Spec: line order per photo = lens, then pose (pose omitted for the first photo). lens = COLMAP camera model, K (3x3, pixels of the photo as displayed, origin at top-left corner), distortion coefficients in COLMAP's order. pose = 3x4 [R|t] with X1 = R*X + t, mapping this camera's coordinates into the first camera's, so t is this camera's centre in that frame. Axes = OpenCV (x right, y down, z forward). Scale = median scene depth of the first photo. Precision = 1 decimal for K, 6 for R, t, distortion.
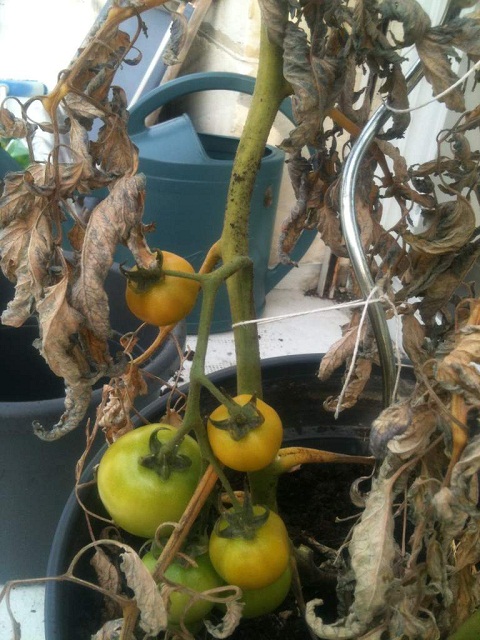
lens RADIAL K [[655.9, 0, 239.7], [0, 655.9, 319.6], [0, 0, 1]] dist [0.006873, 0.000000]
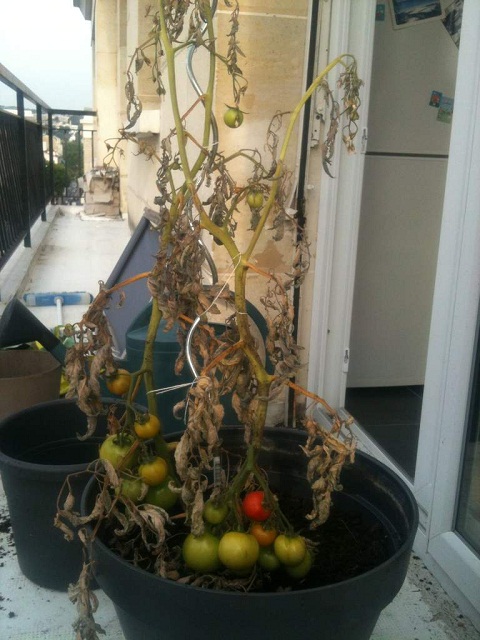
lens RADIAL K [[655.9, 0, 240.0], [0, 655.9, 320.8], [0, 0, 1]] dist [0.006873, 0.000000]
pose [[0.993657, -0.095205, -0.059850, 0.656212], [0.076197, 0.961423, -0.264308, 0.538330], [0.082705, 0.258071, 0.962579, -1.954468]]
